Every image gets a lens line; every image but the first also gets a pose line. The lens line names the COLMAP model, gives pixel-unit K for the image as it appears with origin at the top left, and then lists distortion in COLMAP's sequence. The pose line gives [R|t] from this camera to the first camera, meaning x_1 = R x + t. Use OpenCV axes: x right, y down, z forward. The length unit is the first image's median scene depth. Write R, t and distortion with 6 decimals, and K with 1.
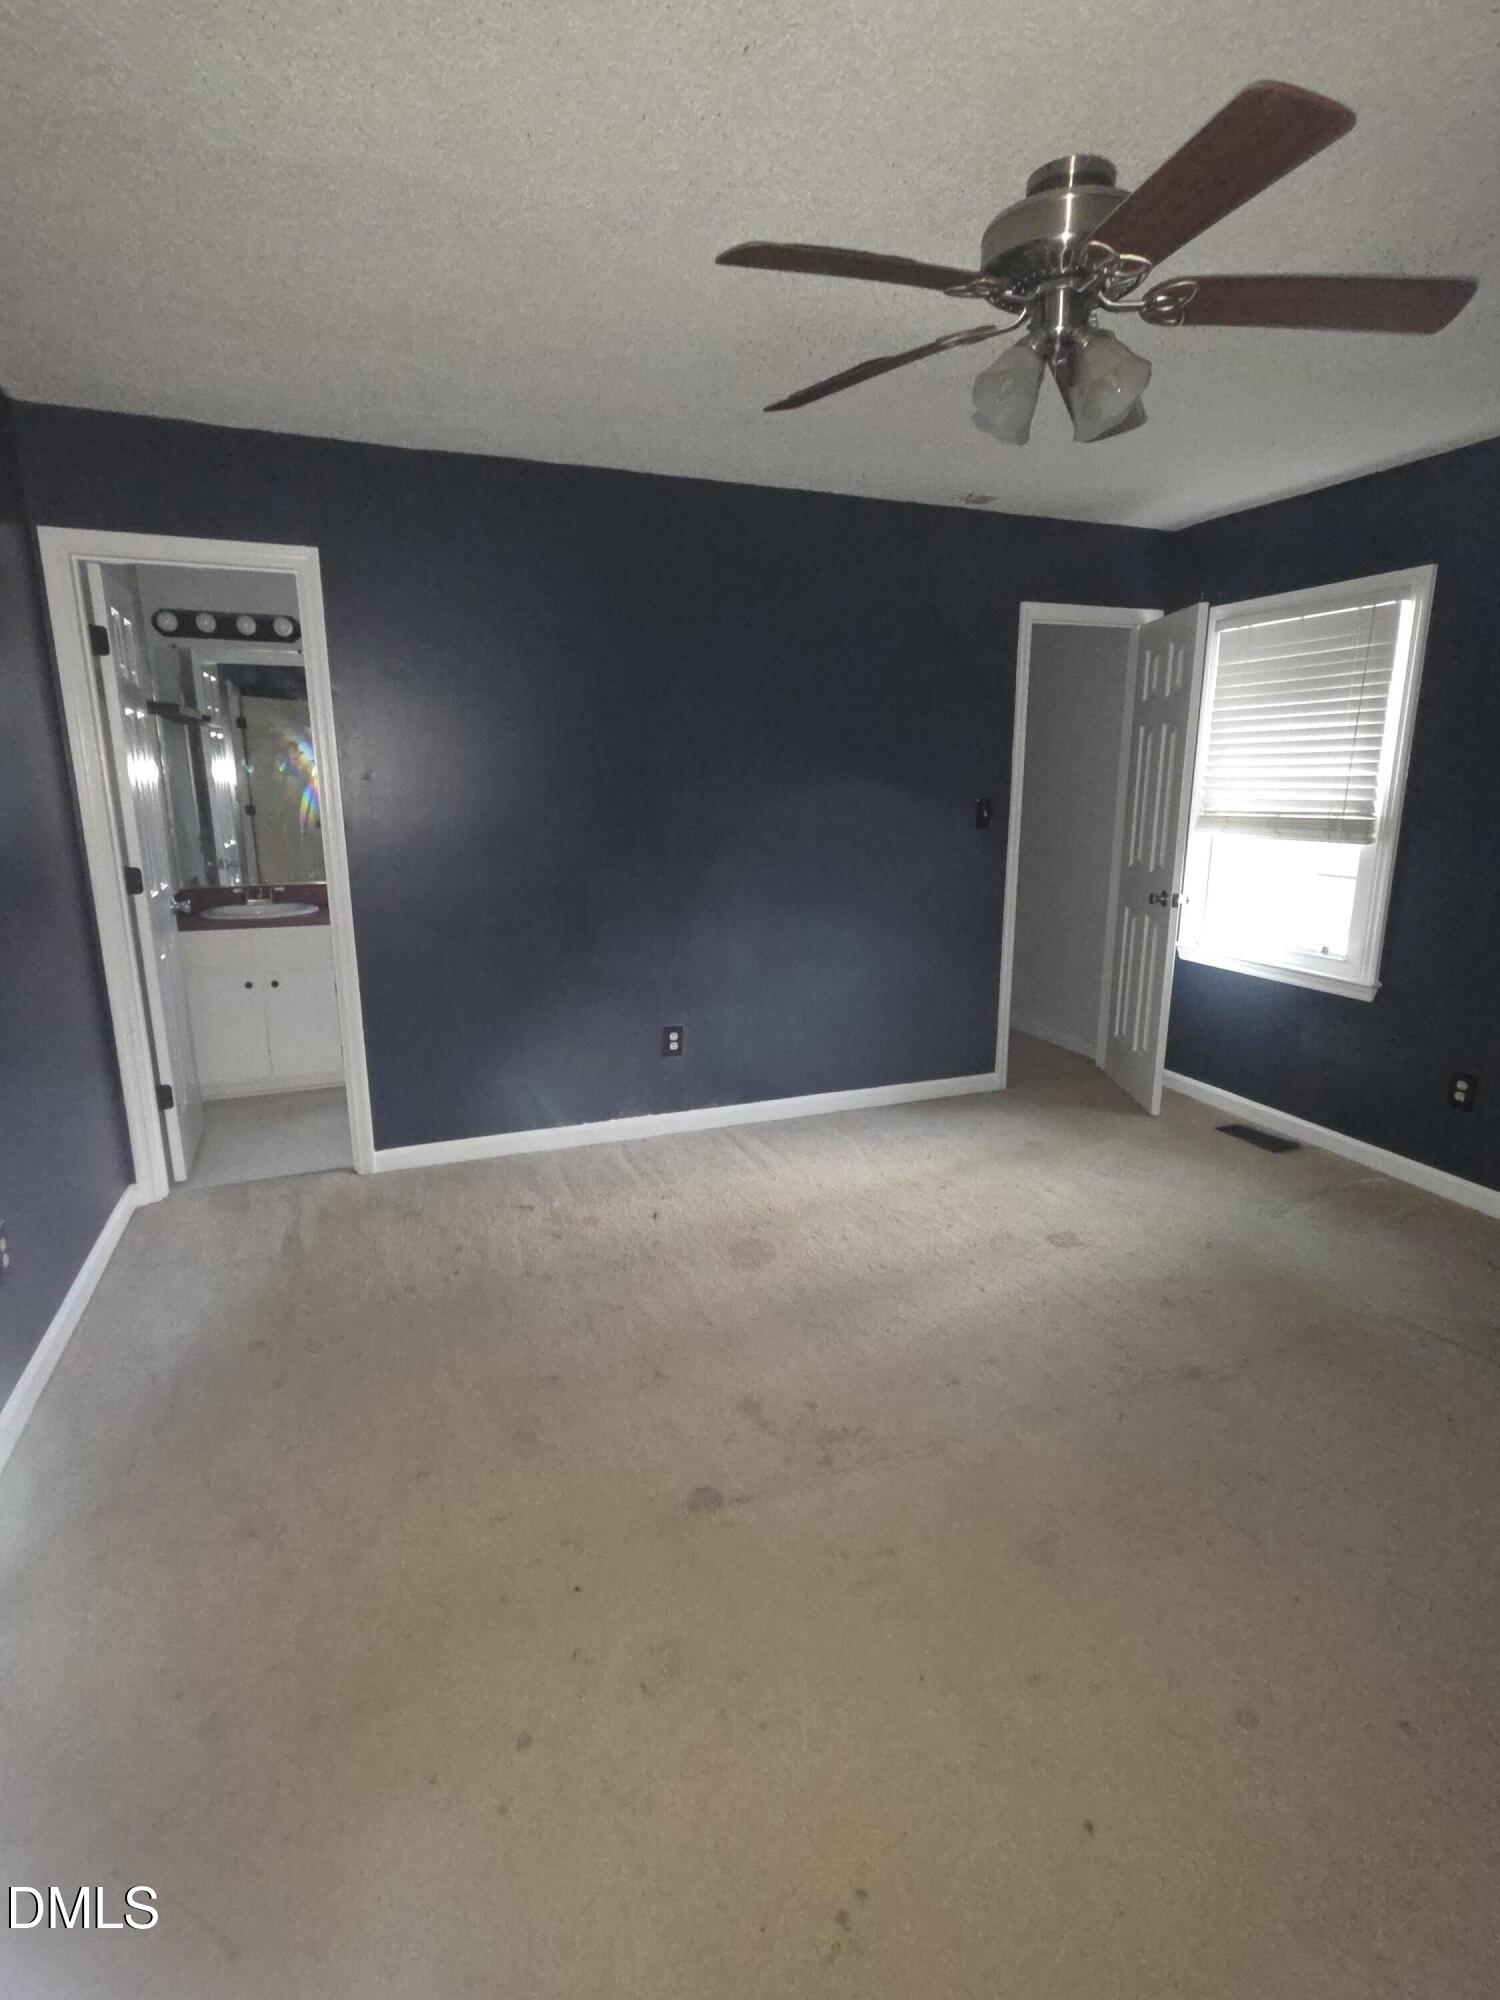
lens RADIAL K [[985.0, 0, 743.6], [0, 985.0, 996.4], [0, 0, 1]] dist [0.005680, 0.001089]
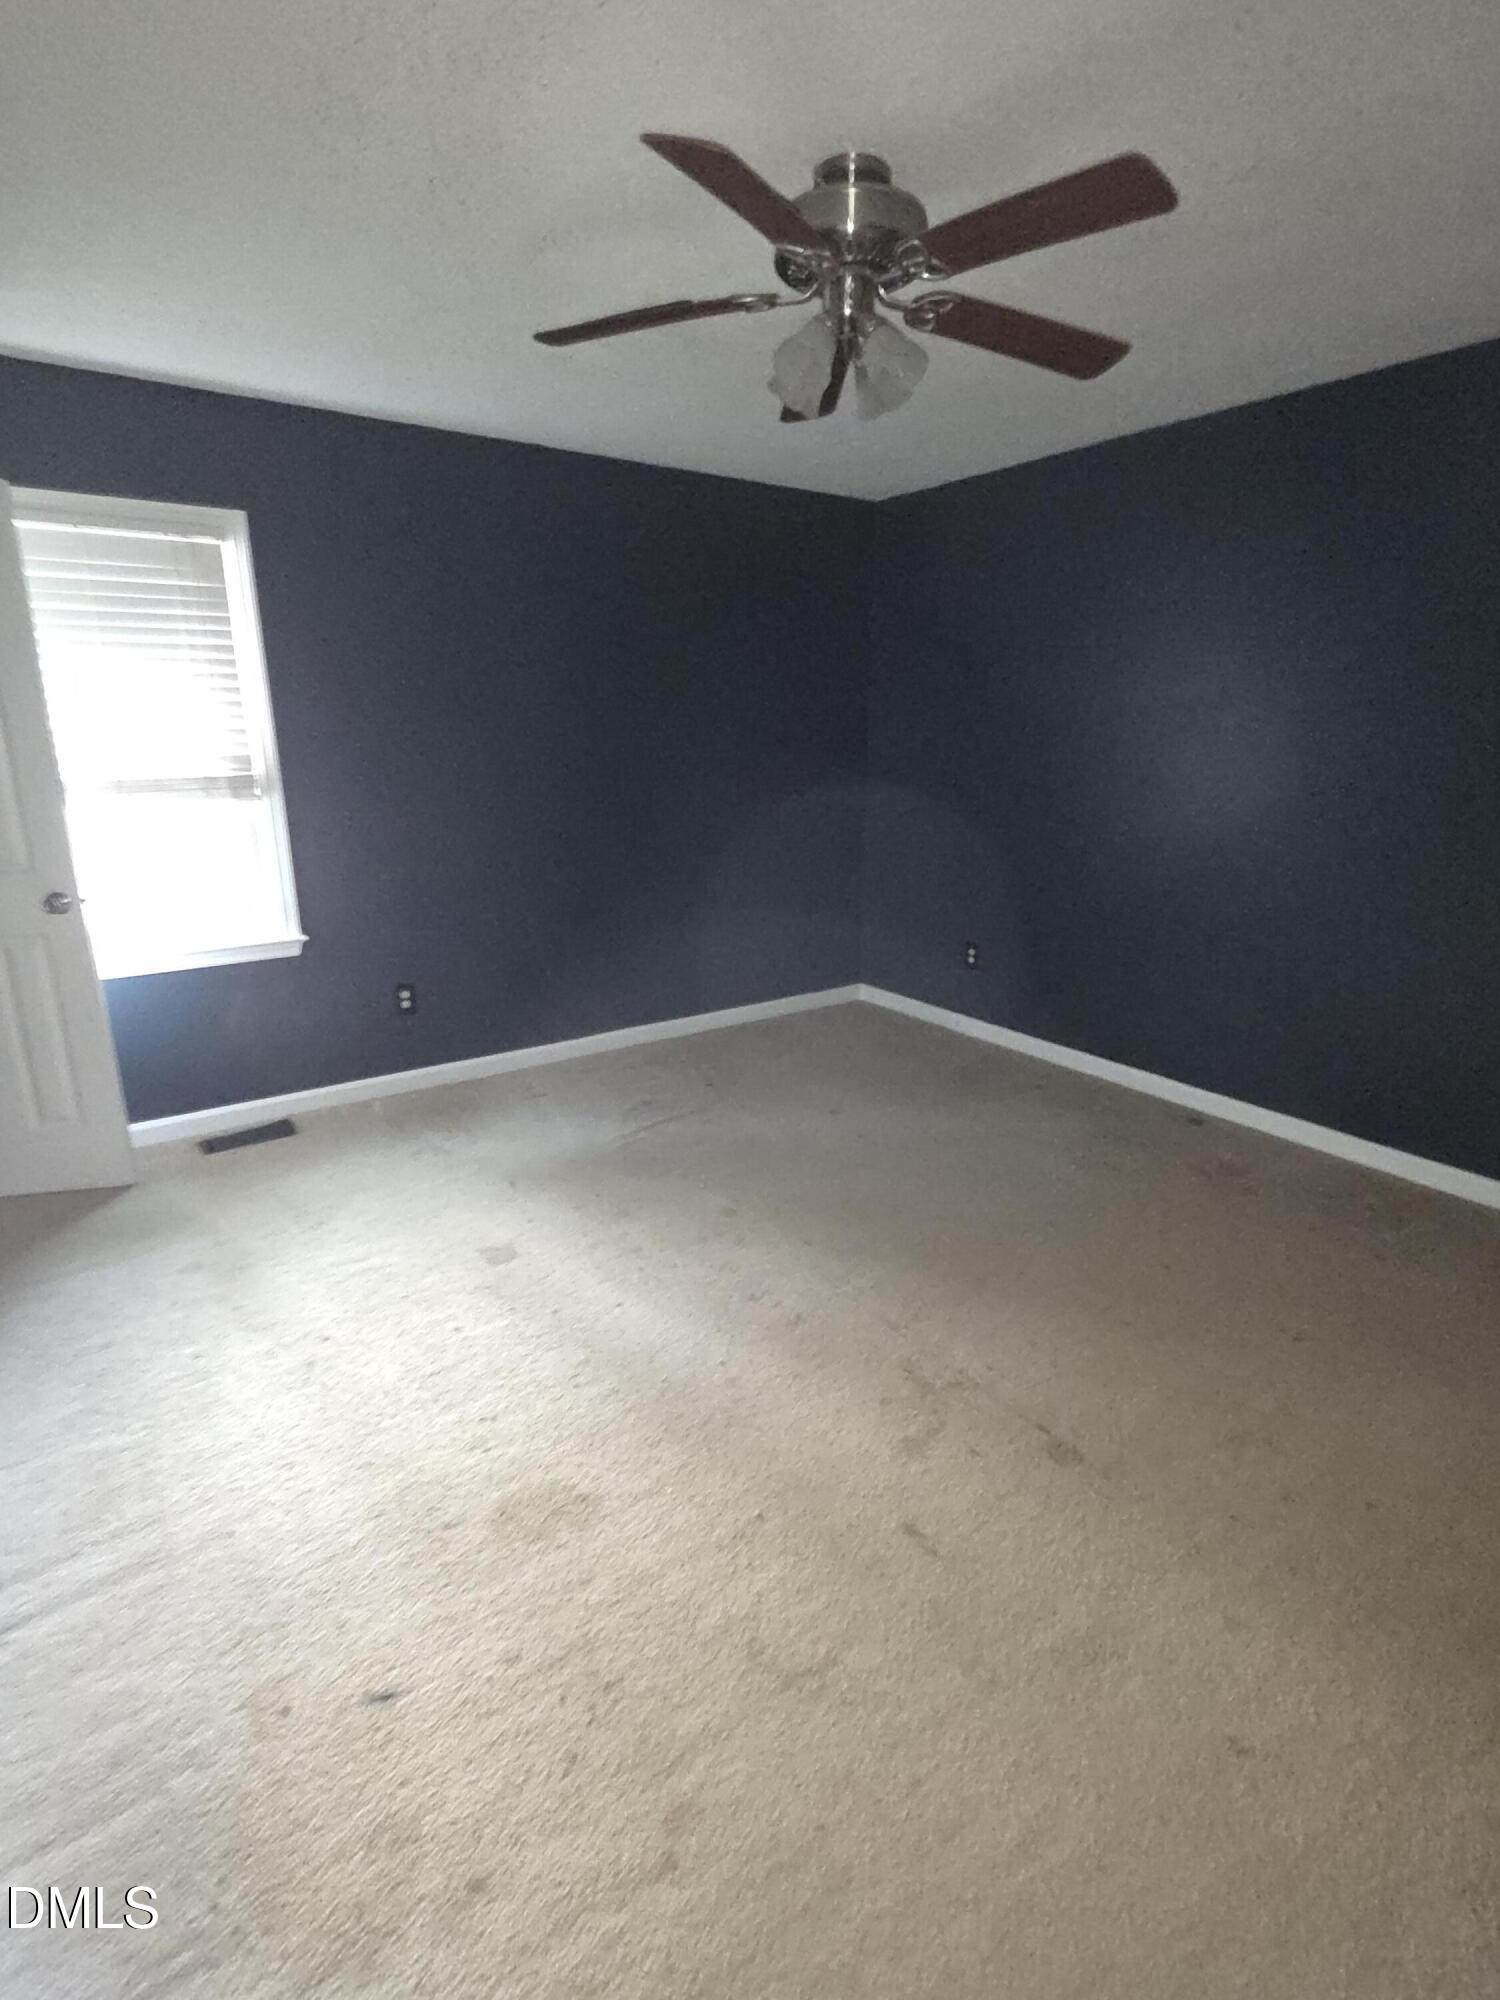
lens RADIAL K [[985.0, 0, 751.1], [0, 985.0, 1009.2], [0, 0, 1]] dist [0.005680, 0.001089]
pose [[-0.243704, -0.270727, 0.931298, -0.463495], [0.216282, 0.920897, 0.324301, -0.182999], [-0.945426, 0.280457, -0.165872, 0.798825]]
